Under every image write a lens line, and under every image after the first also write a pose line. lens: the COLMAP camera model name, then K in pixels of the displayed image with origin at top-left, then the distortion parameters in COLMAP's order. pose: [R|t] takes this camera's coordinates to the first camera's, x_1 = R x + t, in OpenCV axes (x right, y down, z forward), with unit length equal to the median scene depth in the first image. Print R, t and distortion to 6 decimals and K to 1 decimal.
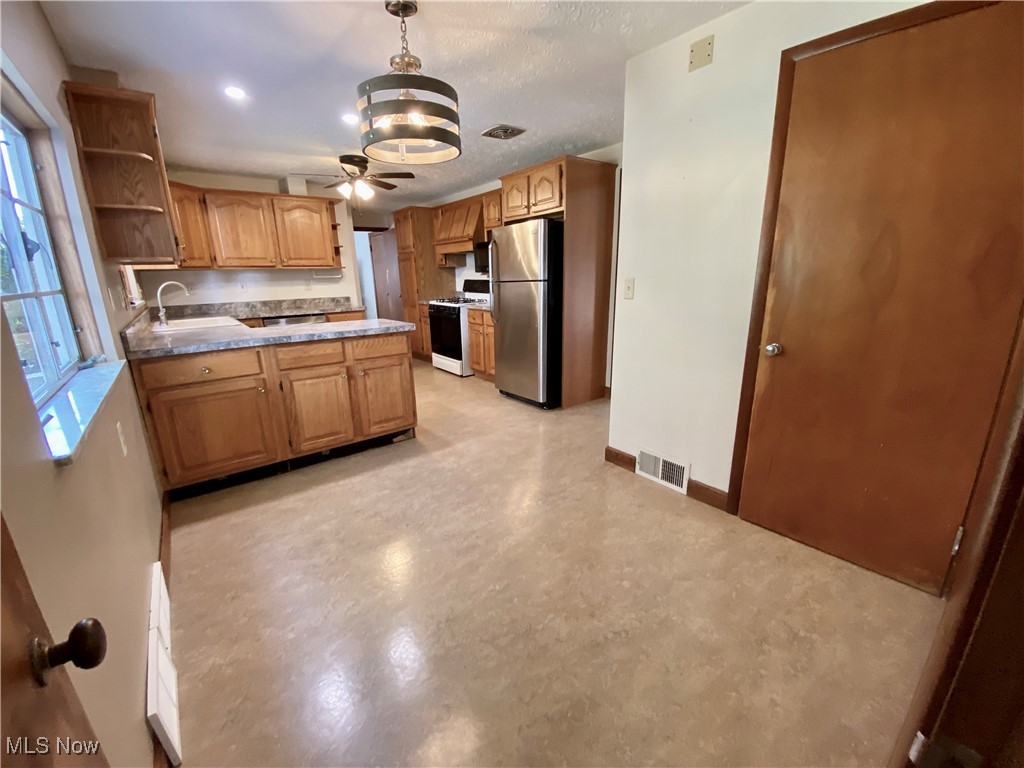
lens RADIAL K [[426.2, 0, 518.2], [0, 426.2, 403.7], [0, 0, 1]] dist [0.002091, -0.004364]
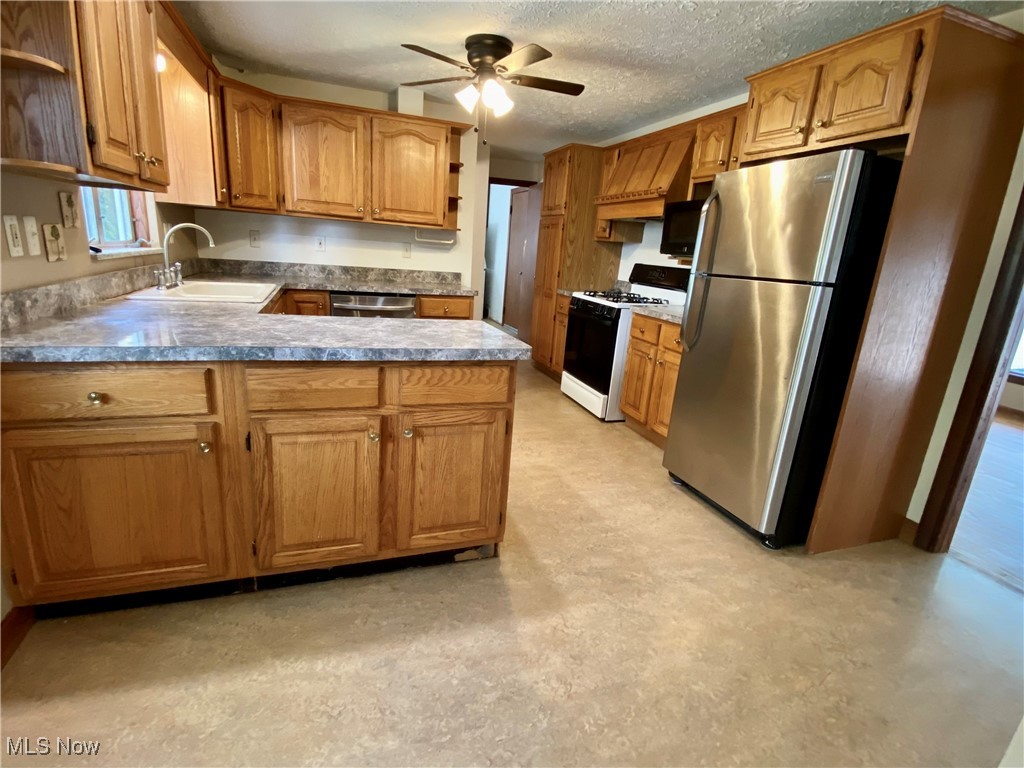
lens RADIAL K [[495.6, 0, 511.2], [0, 495.6, 393.8], [0, 0, 1]] dist [0.005709, -0.008389]
pose [[0.941656, 0.174026, -0.288095, -0.079801], [-0.179461, 0.983735, 0.007654, -0.113267], [0.284741, 0.044495, 0.957571, 0.384834]]
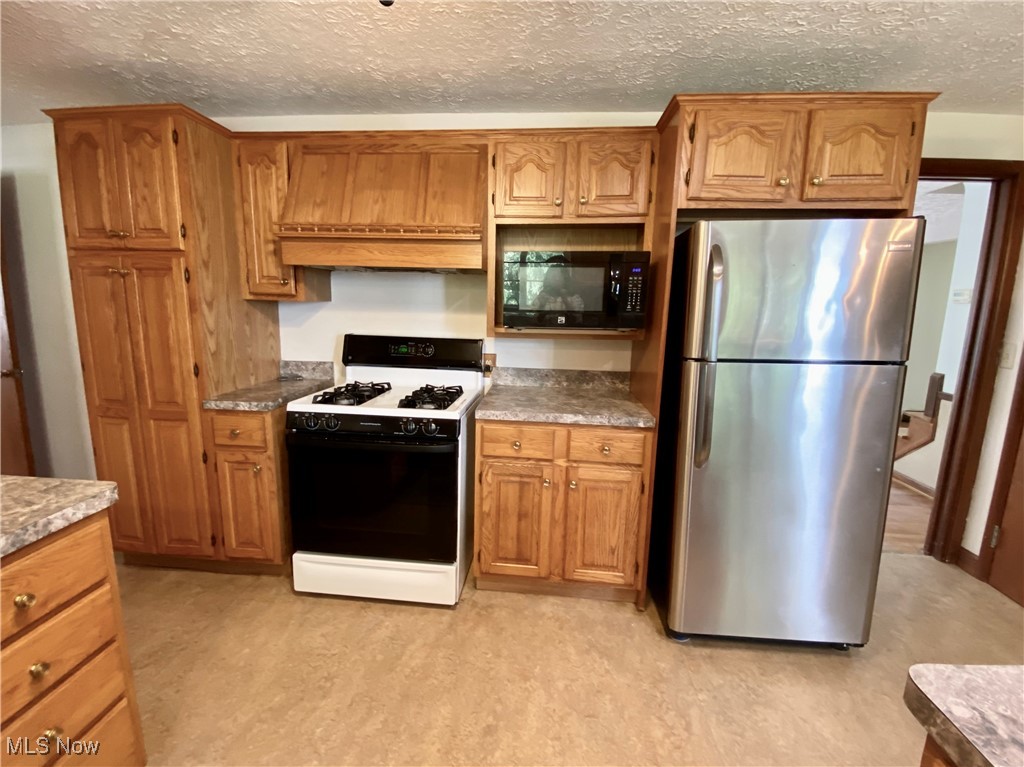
lens RADIAL K [[426.2, 0, 487.1], [0, 426.2, 379.7], [0, 0, 1]] dist [0.002091, -0.004364]
pose [[0.678107, -0.085903, 0.729925, -0.489697], [0.180137, 0.982279, -0.051747, -0.307039], [-0.712545, 0.166576, 0.681565, 0.959676]]
